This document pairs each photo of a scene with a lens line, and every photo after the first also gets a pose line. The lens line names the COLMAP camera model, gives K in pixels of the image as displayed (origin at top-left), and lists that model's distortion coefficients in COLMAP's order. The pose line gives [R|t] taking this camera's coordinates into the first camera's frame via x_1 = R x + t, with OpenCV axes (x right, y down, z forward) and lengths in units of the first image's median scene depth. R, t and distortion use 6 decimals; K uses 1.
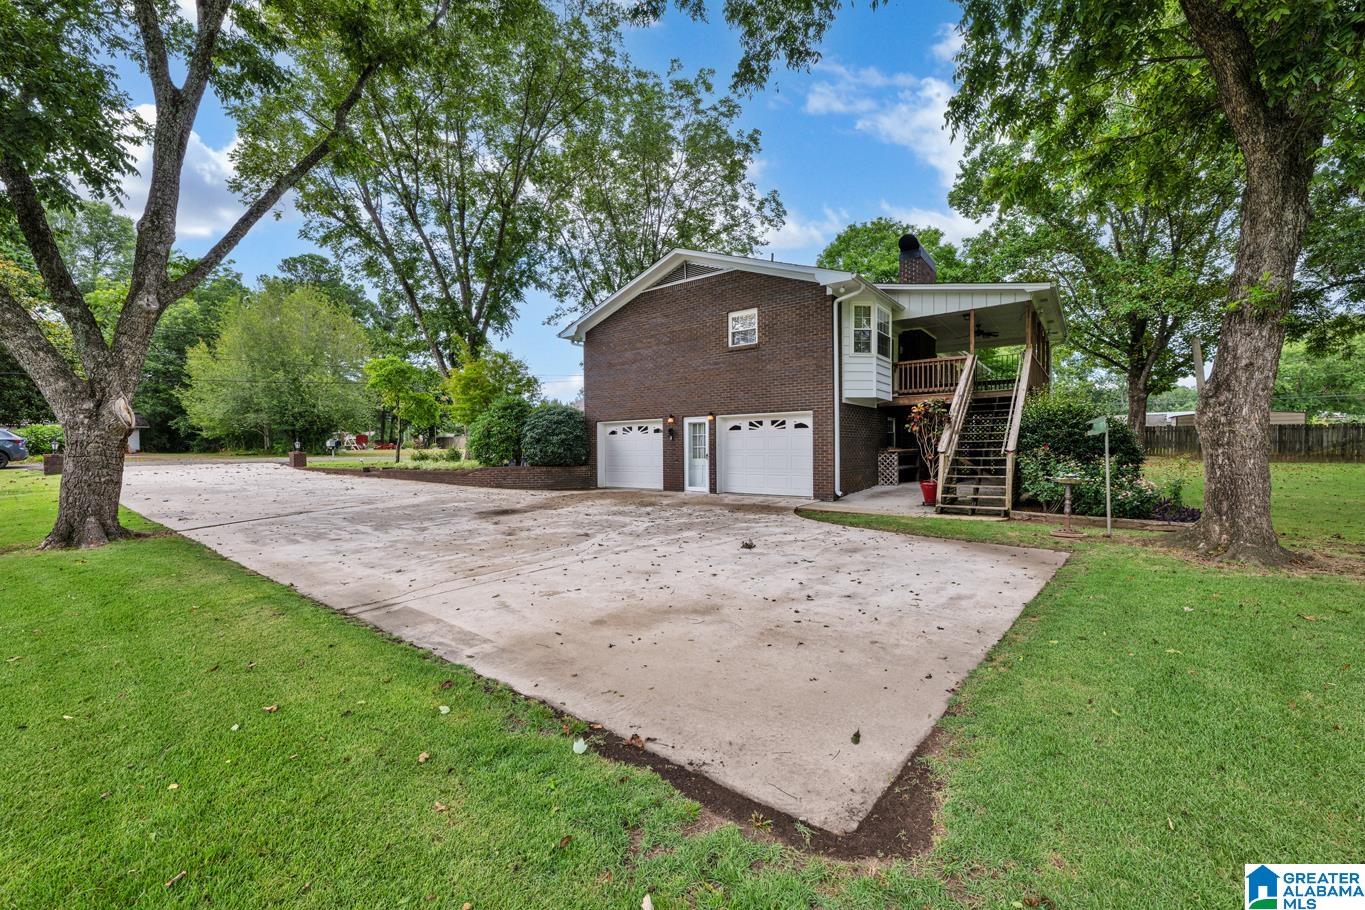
lens RADIAL K [[543.9, 0, 682.5], [0, 543.9, 455.0], [0, 0, 1]] dist [-0.002104, -0.000231]
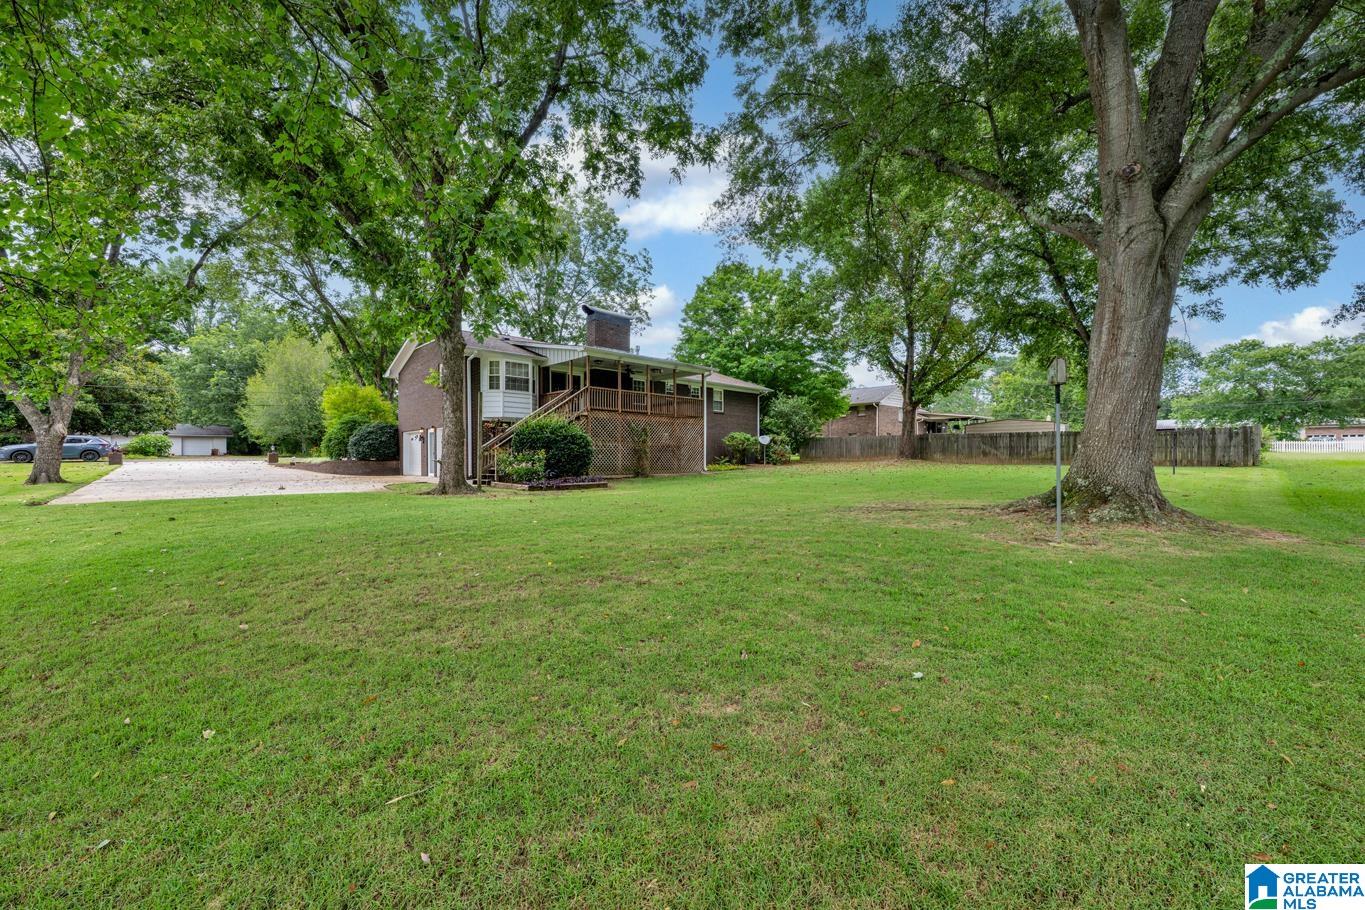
lens RADIAL K [[543.9, 0, 682.5], [0, 543.9, 455.0], [0, 0, 1]] dist [-0.002104, -0.000231]
pose [[0.987334, 0.004225, -0.158598, 0.973541], [-0.006754, 0.999858, -0.015410, 0.024511], [0.158511, 0.016286, 0.987223, -0.430263]]
